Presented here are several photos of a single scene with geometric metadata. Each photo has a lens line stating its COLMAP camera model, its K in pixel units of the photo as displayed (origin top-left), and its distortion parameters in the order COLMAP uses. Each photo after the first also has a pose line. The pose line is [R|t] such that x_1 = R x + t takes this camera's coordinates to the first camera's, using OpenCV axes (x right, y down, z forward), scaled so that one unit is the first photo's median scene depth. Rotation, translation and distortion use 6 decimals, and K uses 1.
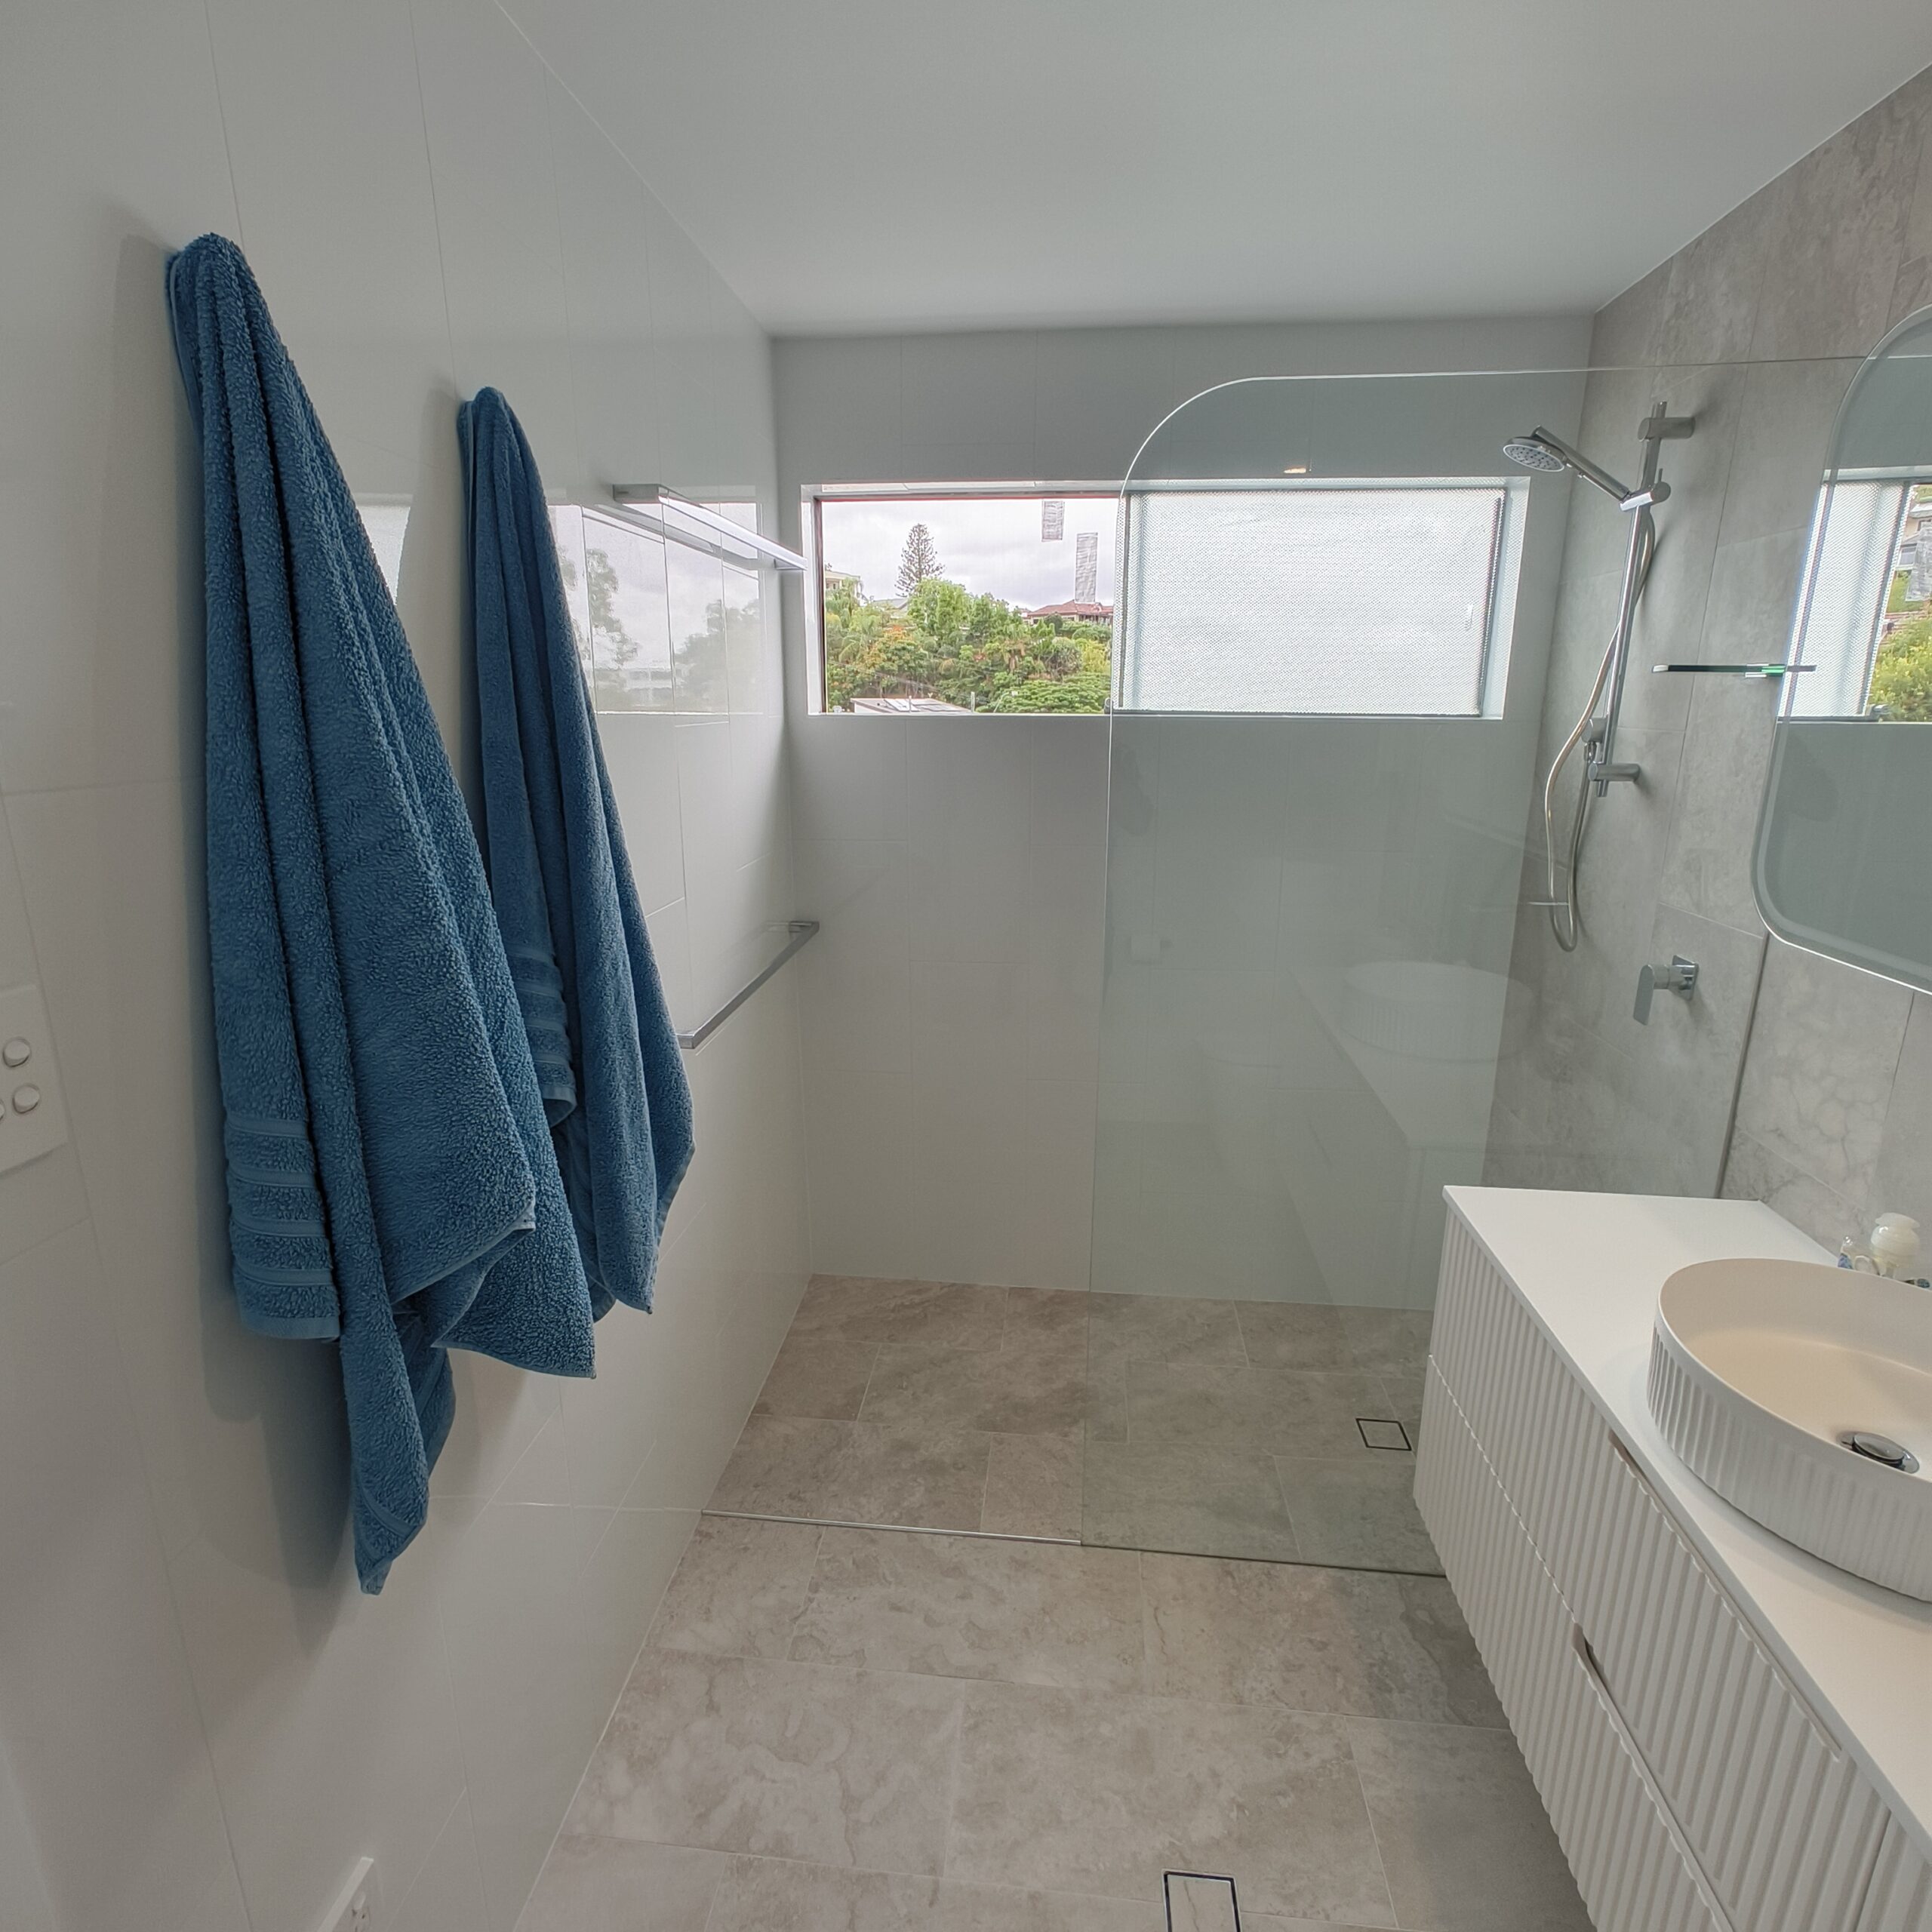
lens RADIAL K [[1073.3, 0, 958.5], [0, 1073.3, 940.6], [0, 0, 1]] dist [-0.005054, 0.017812]
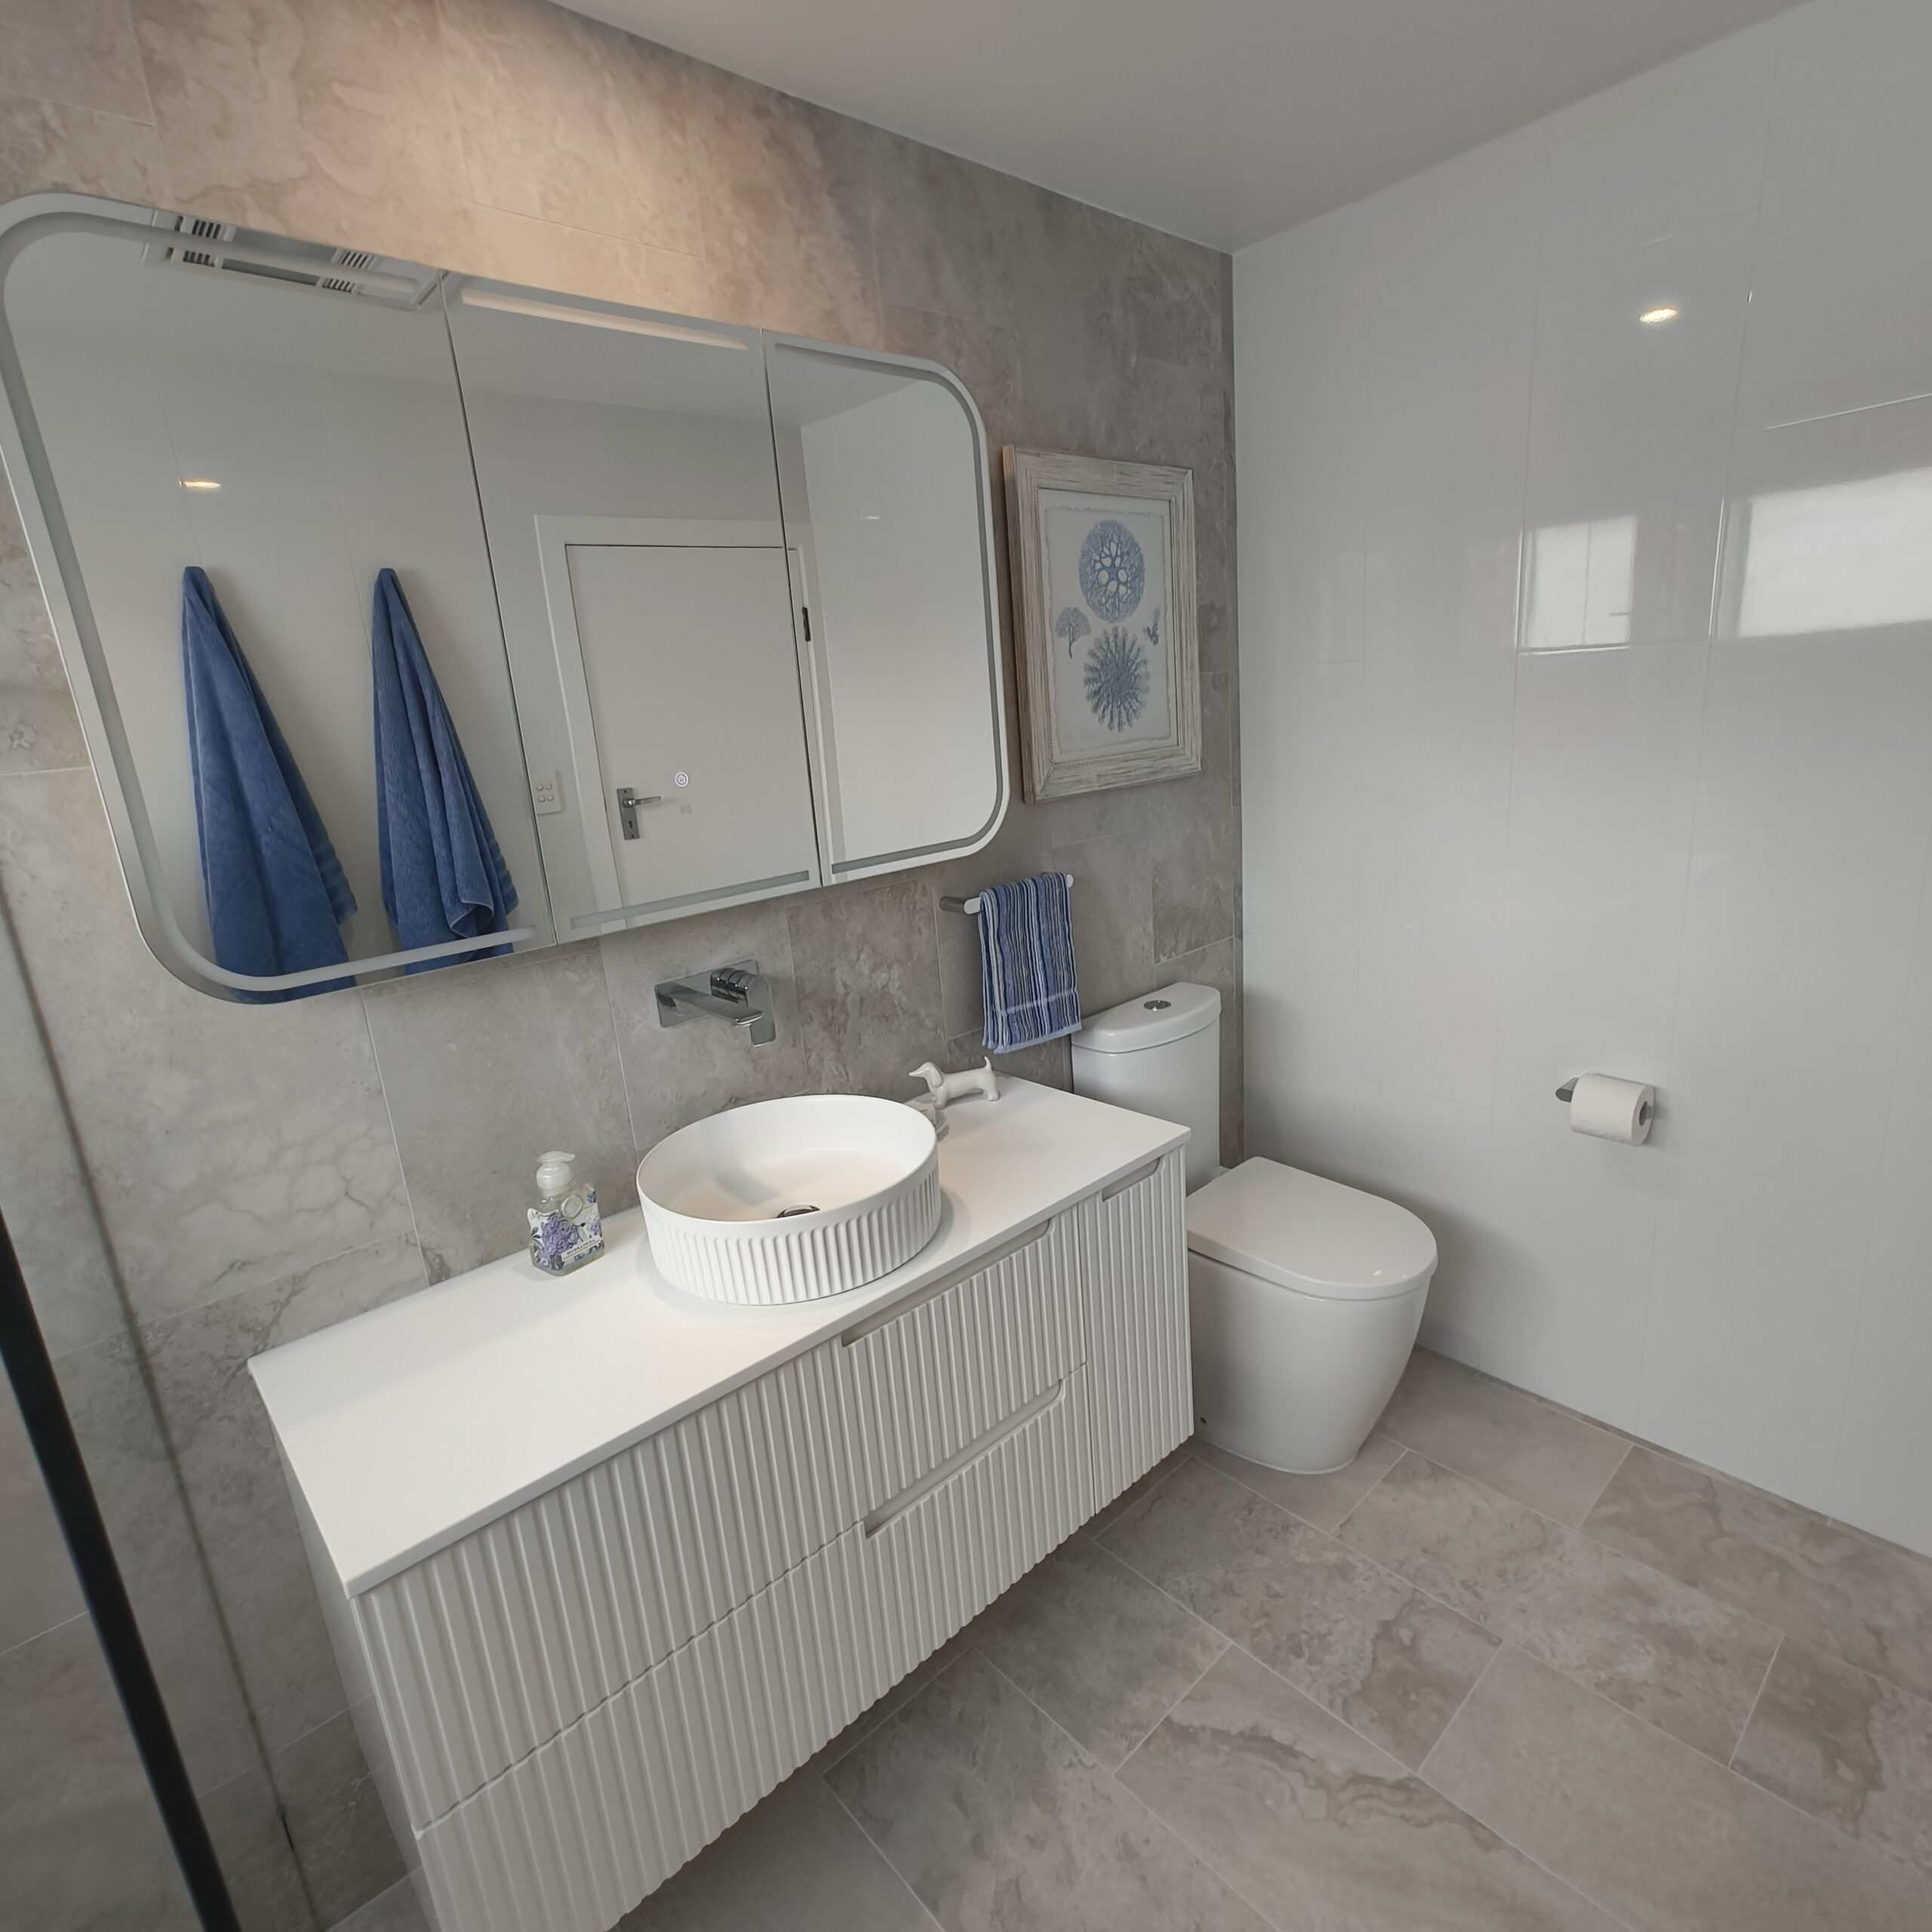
lens RADIAL K [[1073.3, 0, 953.6], [0, 1073.3, 971.4], [0, 0, 1]] dist [-0.005054, 0.017812]
pose [[-0.741704, -0.118512, 0.660174, -0.101279], [0.225263, 0.883082, 0.411610, -0.193146], [-0.631769, 0.454006, -0.628289, 0.963548]]
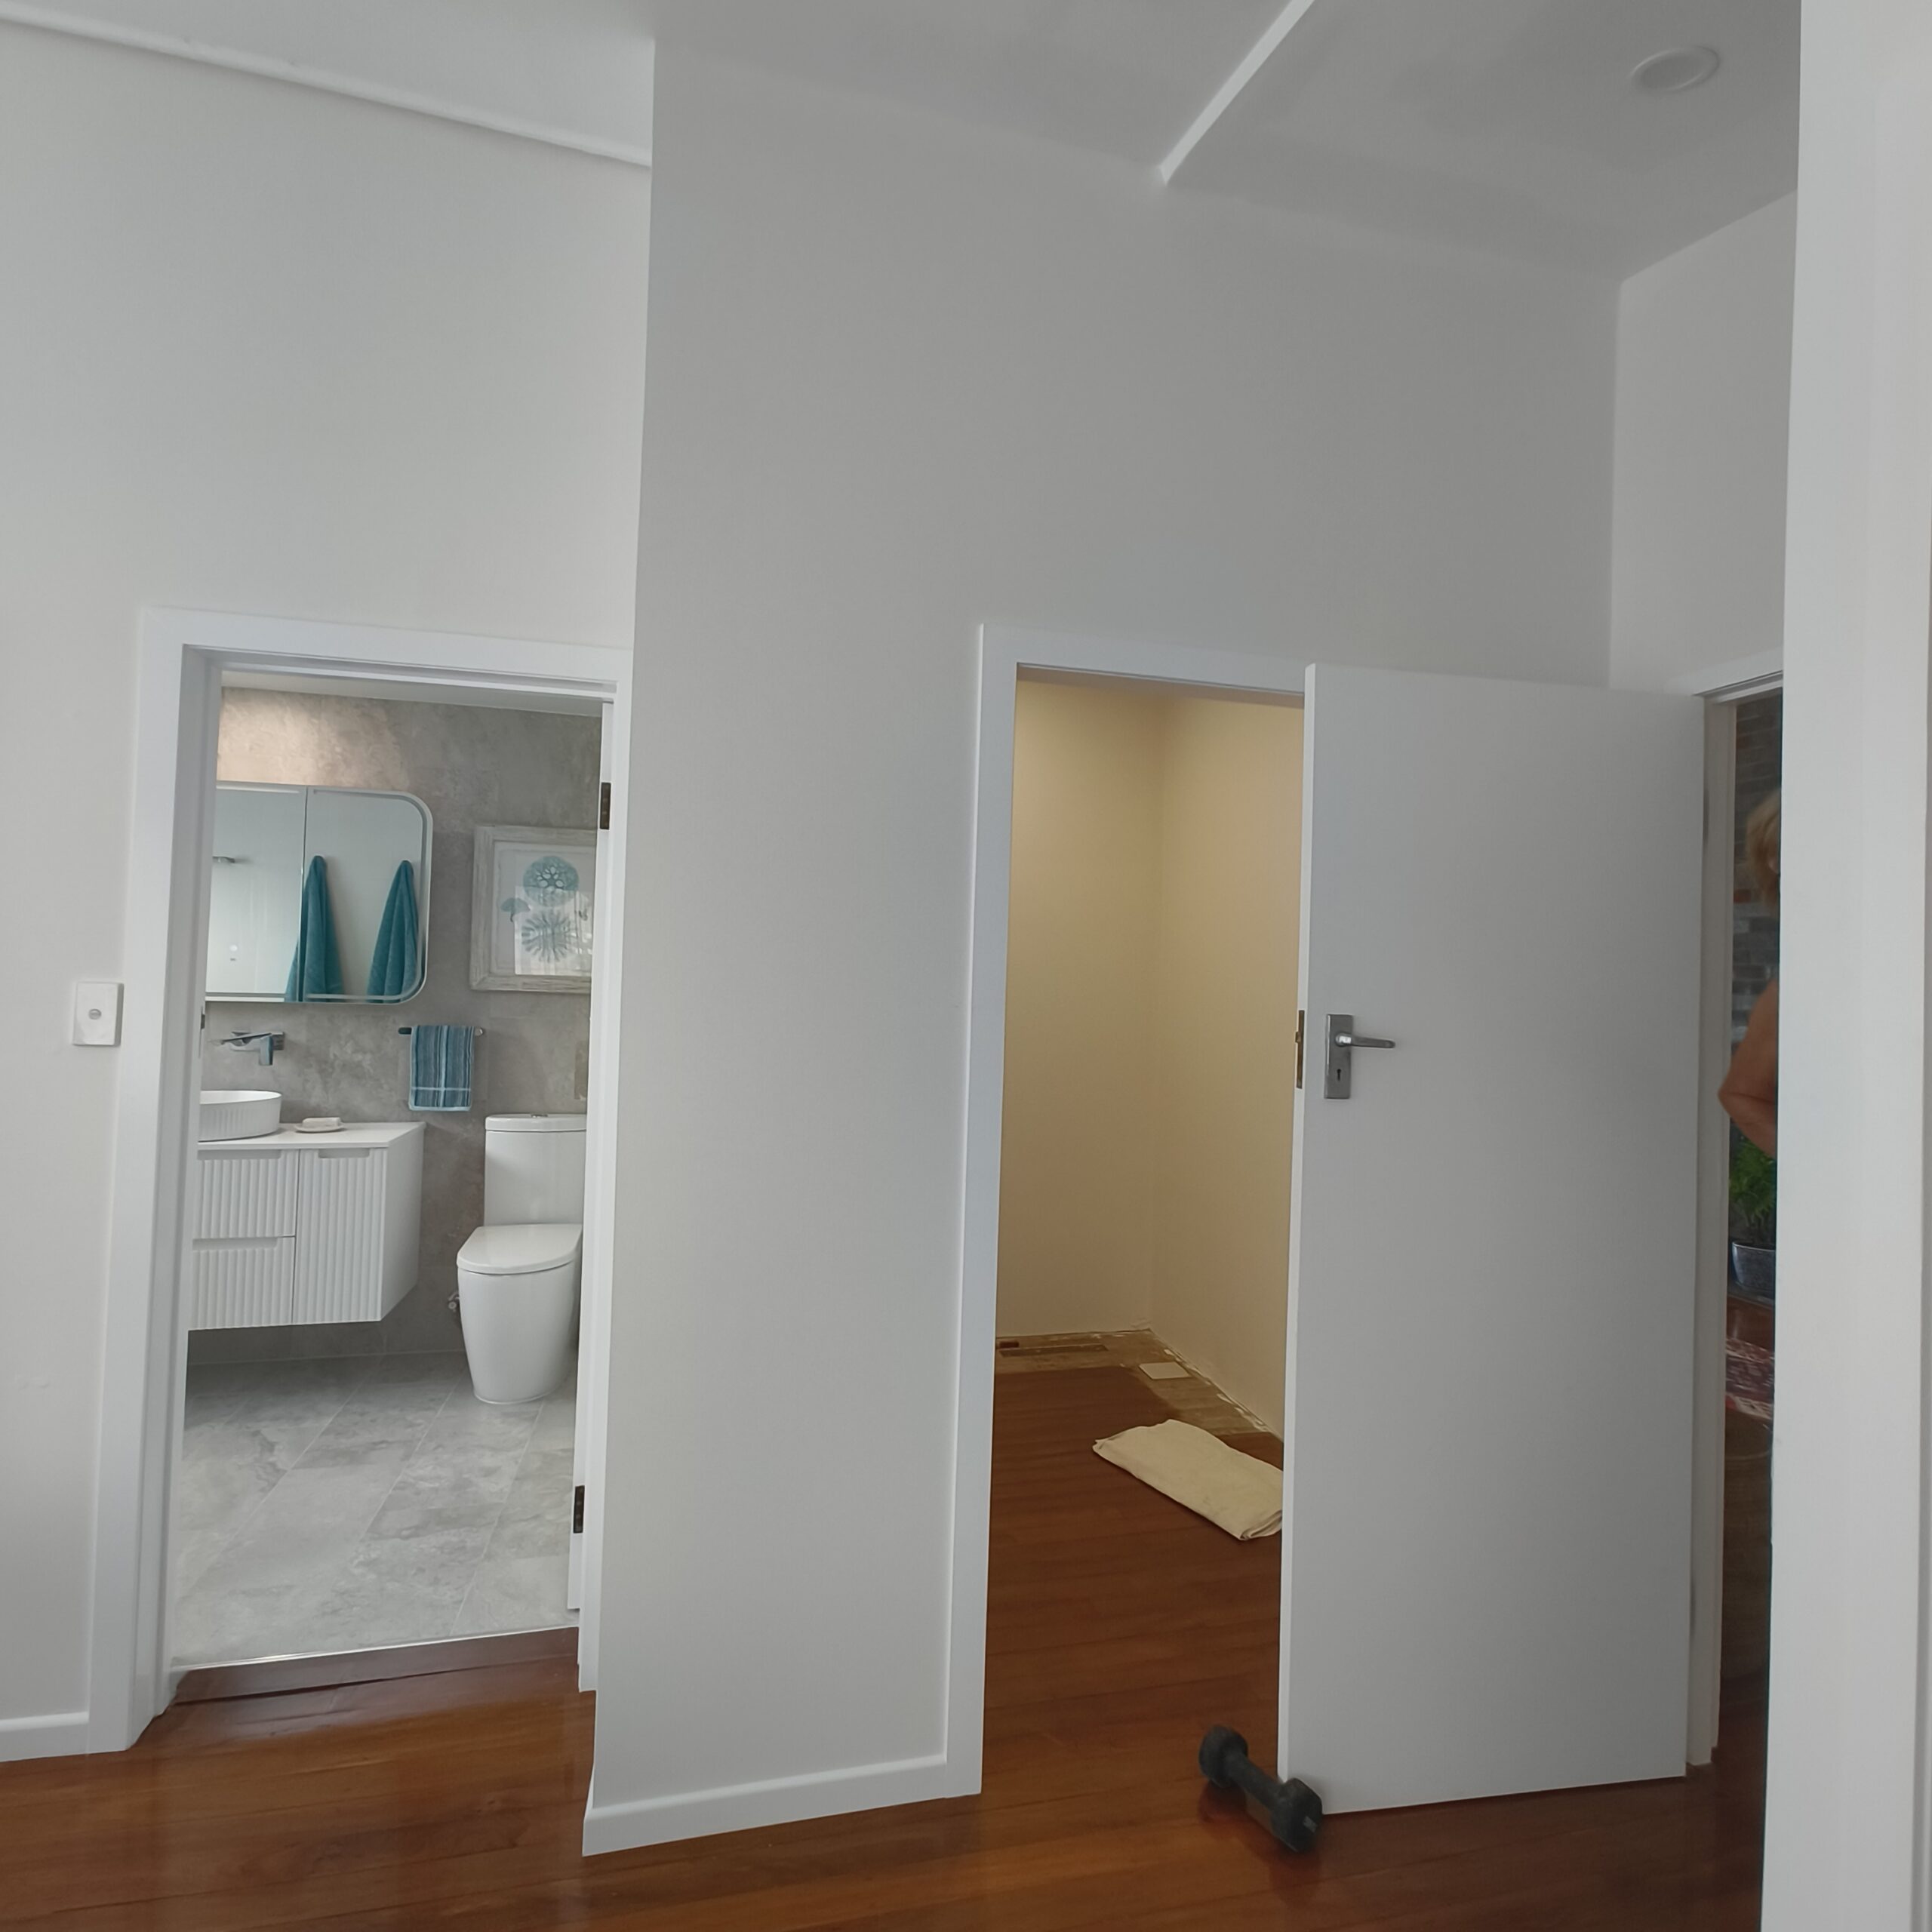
lens RADIAL K [[1073.3, 0, 949.7], [0, 1073.3, 960.4], [0, 0, 1]] dist [-0.005054, 0.017812]
pose [[-0.325618, -0.004780, 0.945489, -1.787121], [0.183301, 0.980696, 0.068085, 0.100533], [-0.927563, 0.195479, -0.318456, -0.087437]]
